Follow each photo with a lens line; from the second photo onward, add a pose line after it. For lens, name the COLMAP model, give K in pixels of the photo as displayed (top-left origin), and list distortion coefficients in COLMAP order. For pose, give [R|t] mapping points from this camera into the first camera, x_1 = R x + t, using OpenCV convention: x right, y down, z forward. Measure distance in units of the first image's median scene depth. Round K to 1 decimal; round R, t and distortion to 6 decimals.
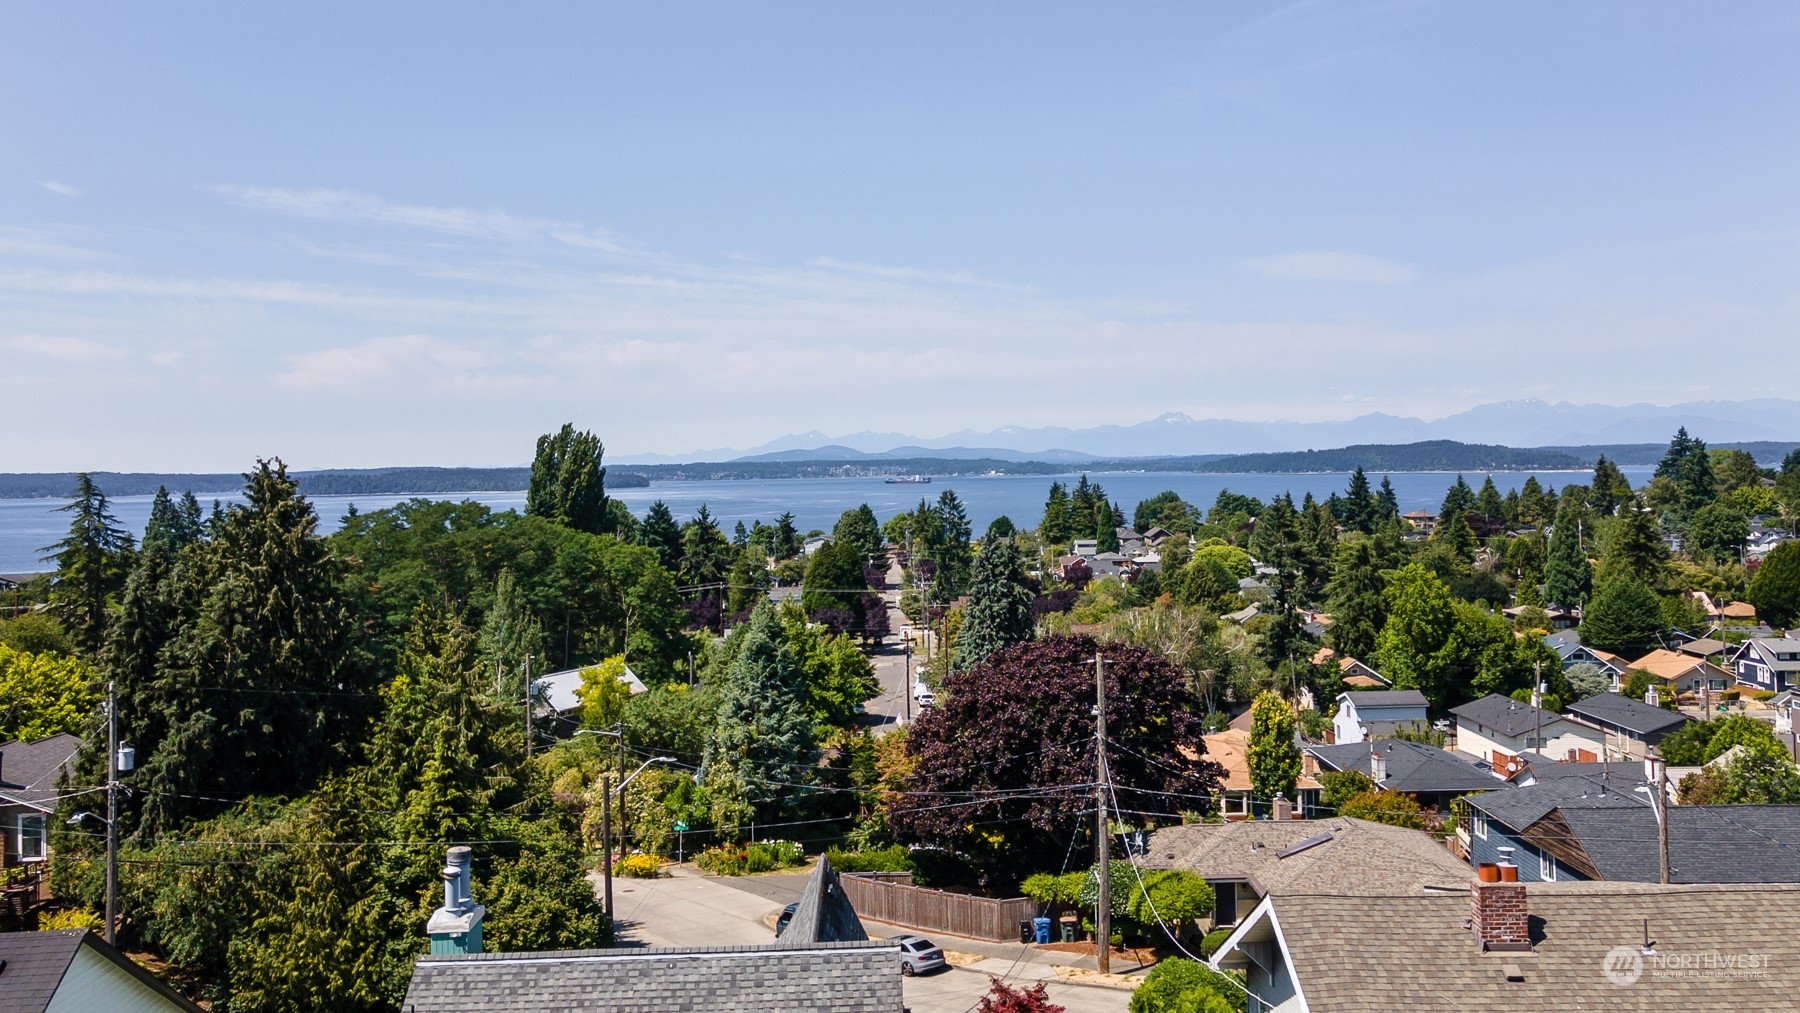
lens RADIAL K [[1325.2, 0, 908.3], [0, 1325.2, 476.7], [0, 0, 1]] dist [0.069095, -0.080401]
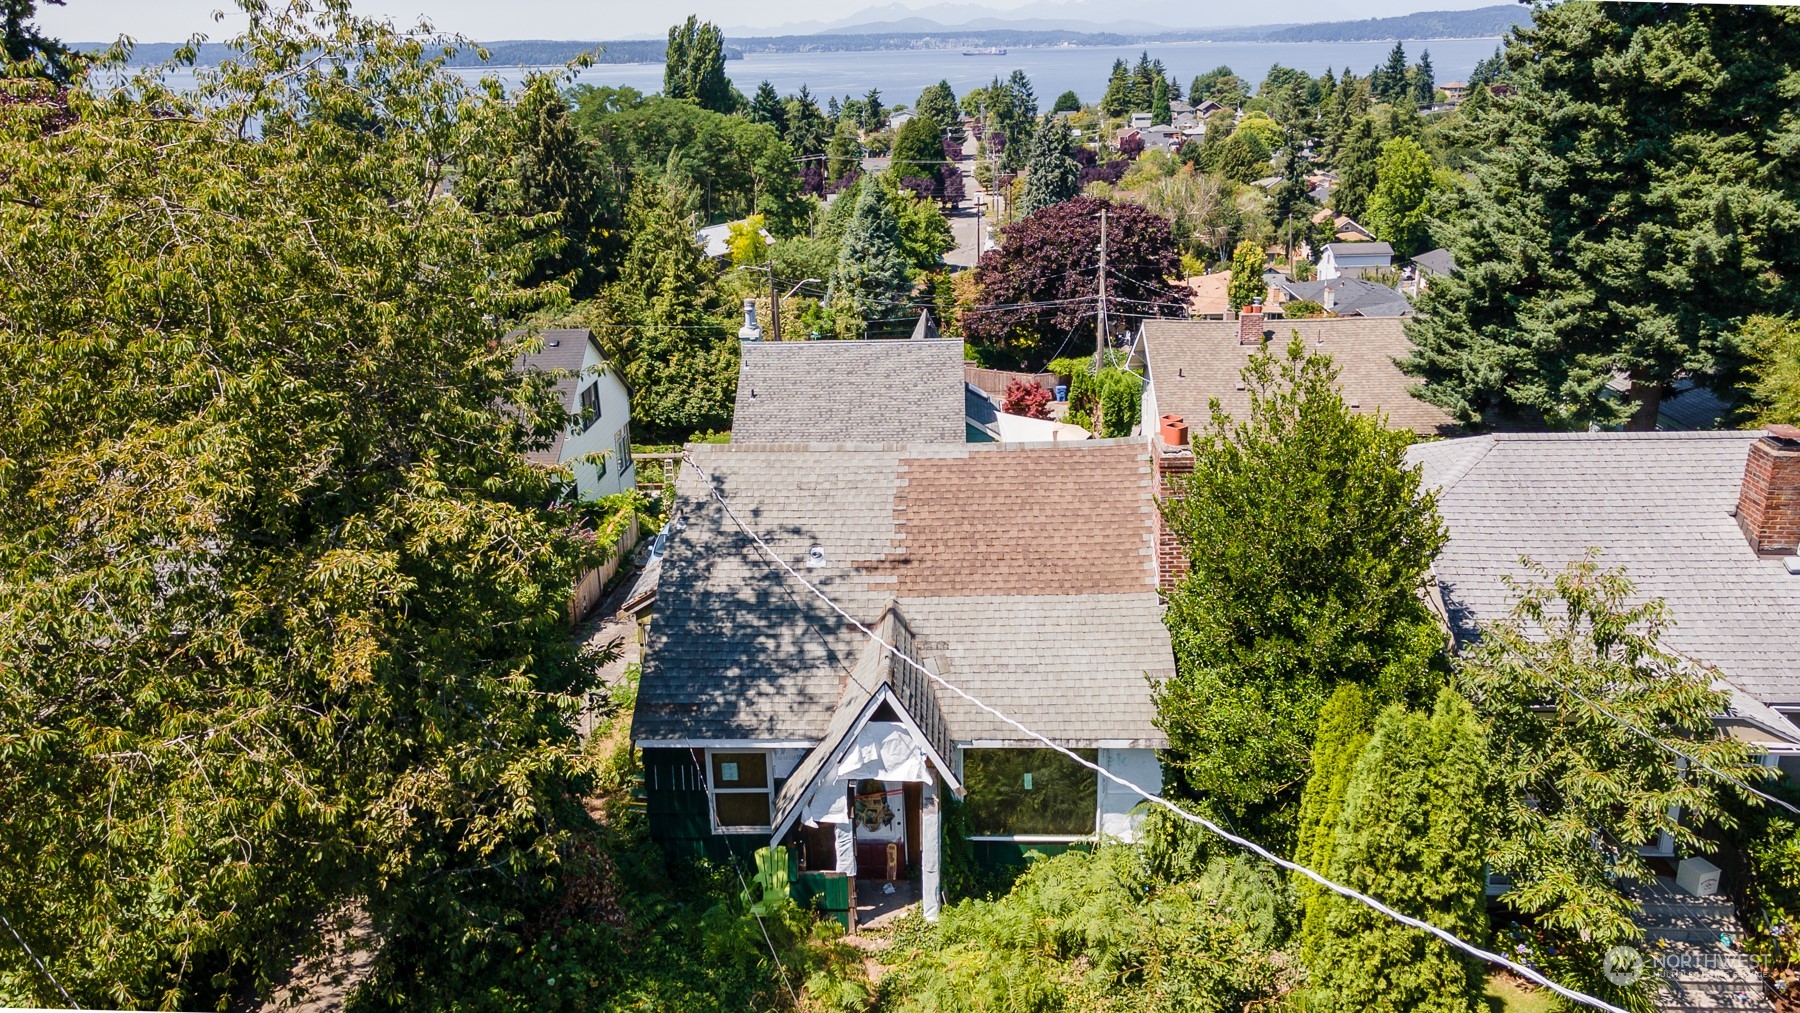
lens RADIAL K [[1325.2, 0, 908.3], [0, 1325.2, 476.7], [0, 0, 1]] dist [0.069095, -0.080401]
pose [[0.998361, 0.013795, -0.055541, 0.005963], [0.004478, 0.948702, 0.316140, -0.027502], [0.057053, -0.315870, 0.947086, -0.258754]]
